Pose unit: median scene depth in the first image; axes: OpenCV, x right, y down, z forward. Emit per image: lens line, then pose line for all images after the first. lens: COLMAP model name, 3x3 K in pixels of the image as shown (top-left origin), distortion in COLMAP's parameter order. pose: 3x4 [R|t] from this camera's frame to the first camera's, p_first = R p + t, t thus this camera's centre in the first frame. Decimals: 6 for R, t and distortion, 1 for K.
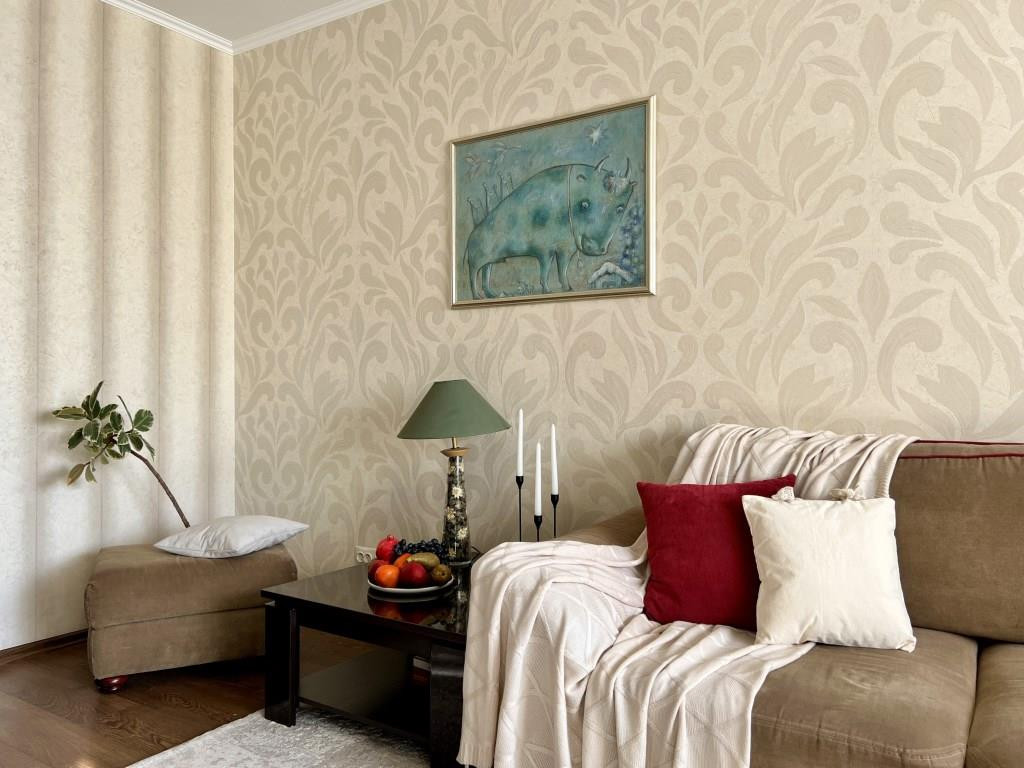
lens RADIAL K [[791.2, 0, 512.0], [0, 791.2, 384.0], [0, 0, 1]] dist [0.096308, -0.150909]
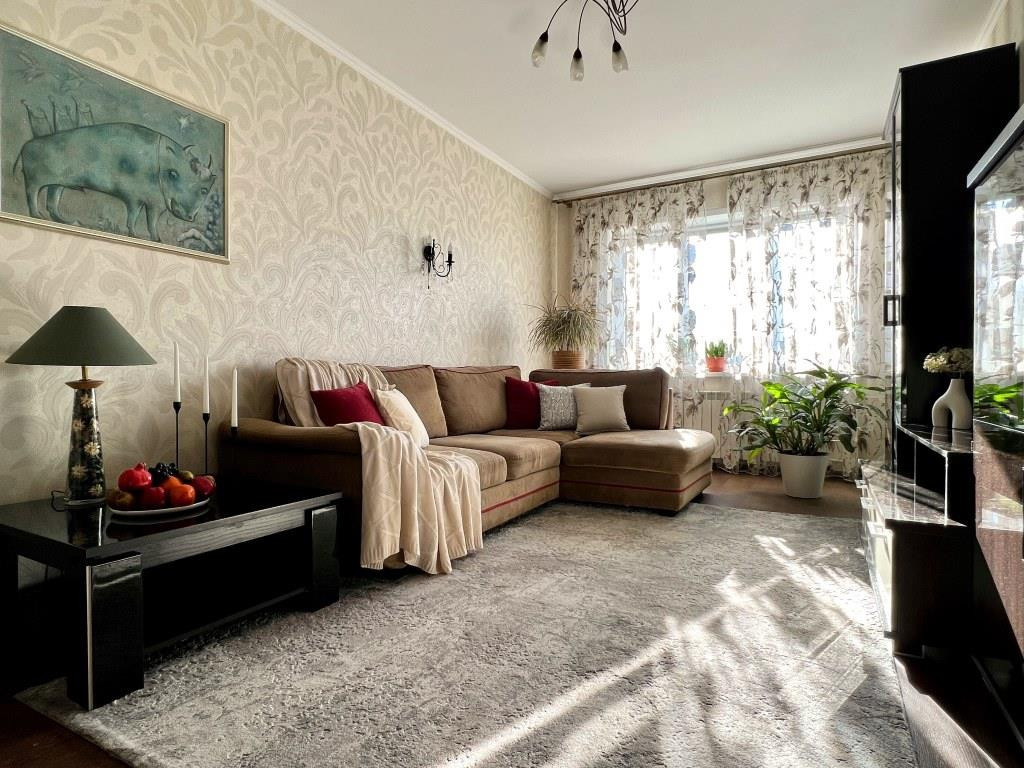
lens RADIAL K [[563.8, 0, 512.0], [0, 563.8, 384.0], [0, 0, 1]] dist [-0.004703, 0.001114]
pose [[-0.081771, -0.005348, 0.996637, -0.792612], [0.003977, 0.999976, 0.005692, 0.086404], [-0.996643, 0.004429, -0.081747, 0.567693]]
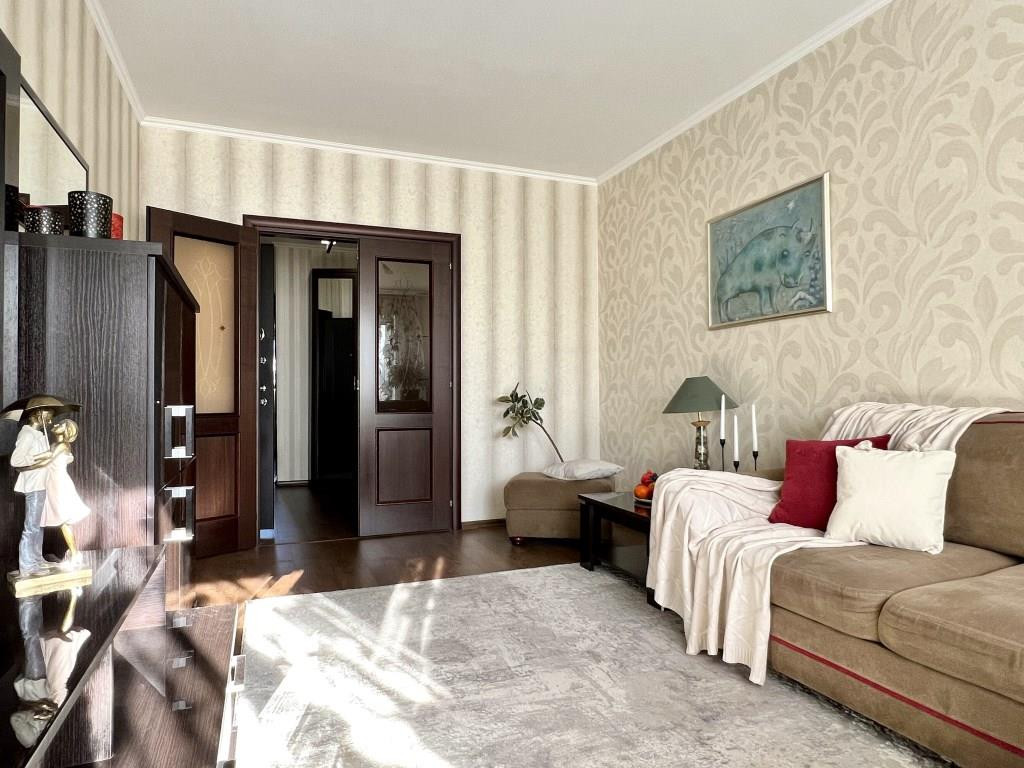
lens RADIAL K [[629.7, 0, 512.0], [0, 629.7, 384.0], [0, 0, 1]] dist [0.005180, -0.000955]
pose [[0.821134, -0.017777, -0.570459, 0.334307], [0.008498, 0.999785, -0.018925, 0.029733], [0.570672, 0.010692, 0.821108, -0.223326]]
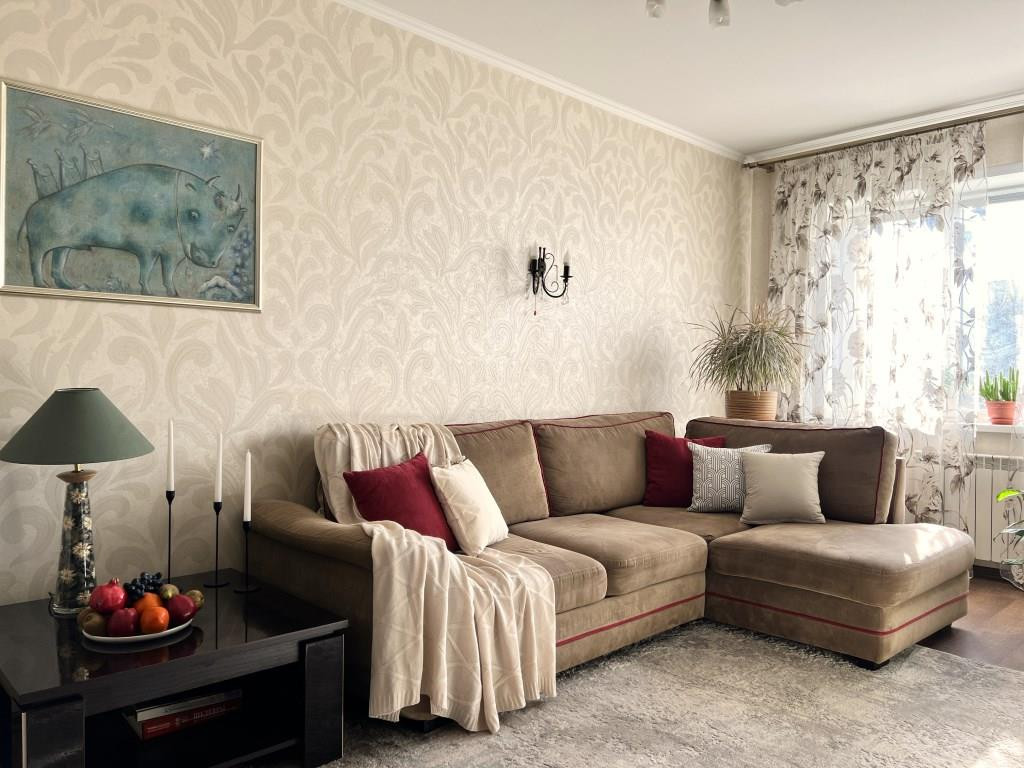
lens RADIAL K [[771.6, 0, 512.0], [0, 771.6, 384.0], [0, 0, 1]] dist [0.059670, -0.075165]
pose [[0.213136, -0.000598, 0.977022, -0.790462], [-0.010325, 0.999943, 0.002865, -0.017197], [-0.976968, -0.010699, 0.213117, 0.394526]]
